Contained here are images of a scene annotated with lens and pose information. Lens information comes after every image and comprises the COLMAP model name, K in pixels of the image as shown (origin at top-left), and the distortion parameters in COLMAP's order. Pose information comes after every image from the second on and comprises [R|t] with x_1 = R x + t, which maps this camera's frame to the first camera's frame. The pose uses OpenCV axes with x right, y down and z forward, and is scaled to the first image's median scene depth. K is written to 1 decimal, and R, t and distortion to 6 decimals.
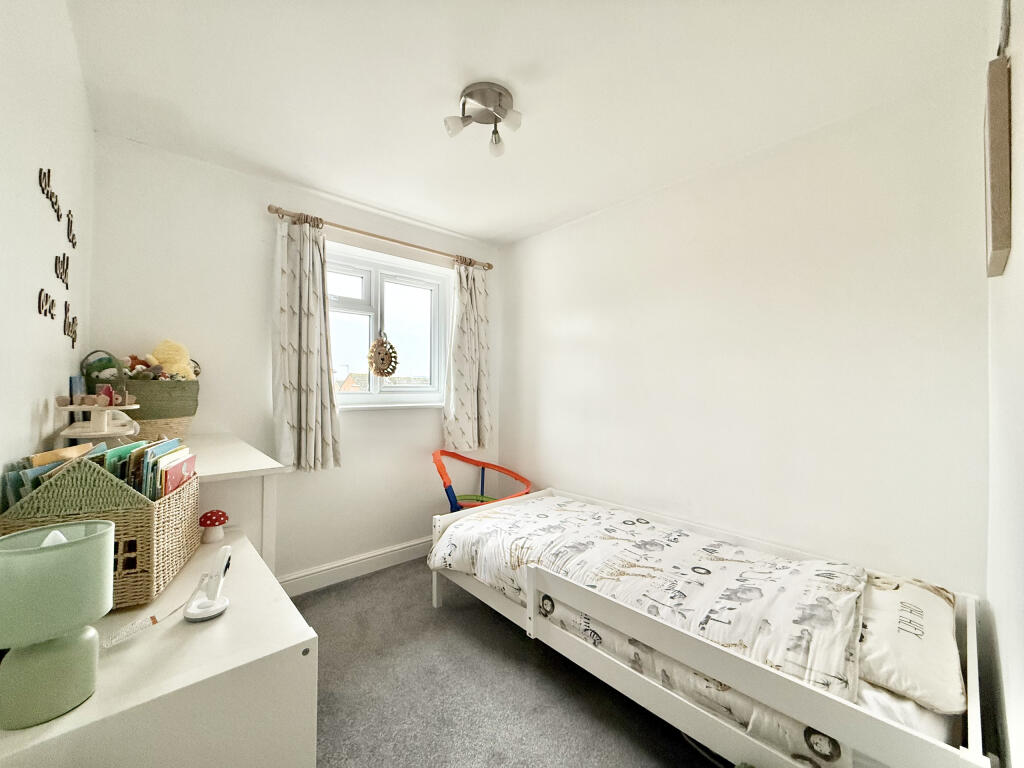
lens RADIAL K [[407.4, 0, 506.3], [0, 407.4, 386.3], [0, 0, 1]] dist [0.001392, -0.000111]
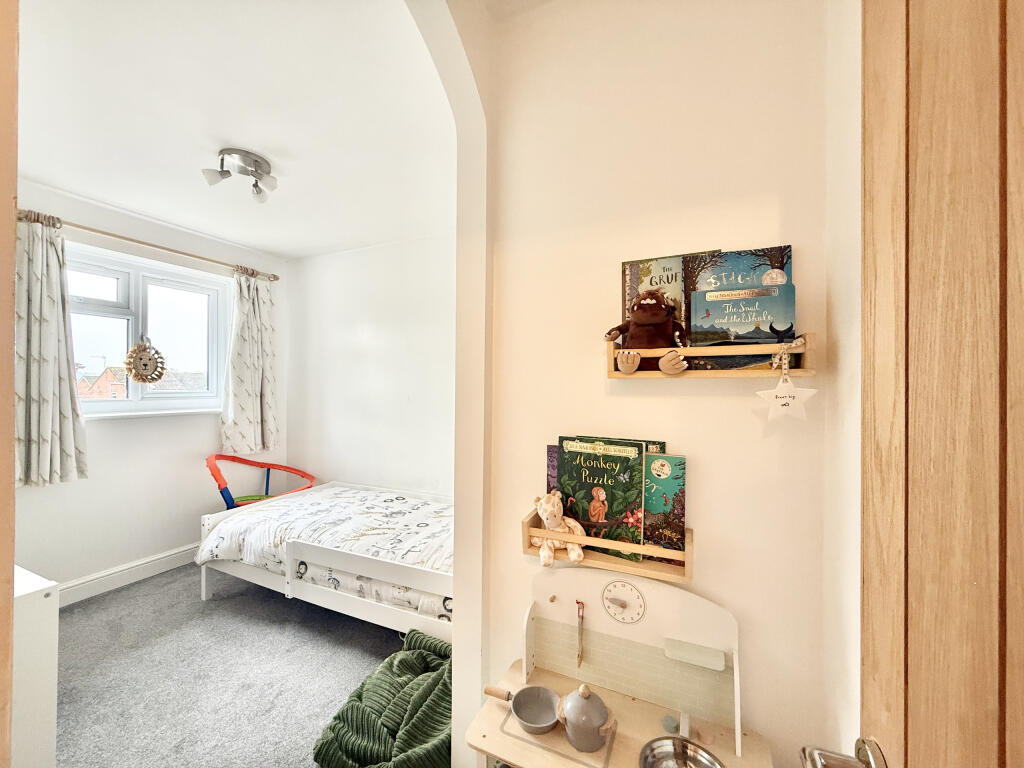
lens RADIAL K [[407.4, 0, 508.0], [0, 407.4, 385.0], [0, 0, 1]] dist [0.001392, -0.000111]
pose [[0.917815, -0.000878, 0.397008, 0.135181], [-0.000626, 0.999993, 0.003658, -0.029936], [-0.397008, -0.003606, 0.917808, -0.304506]]
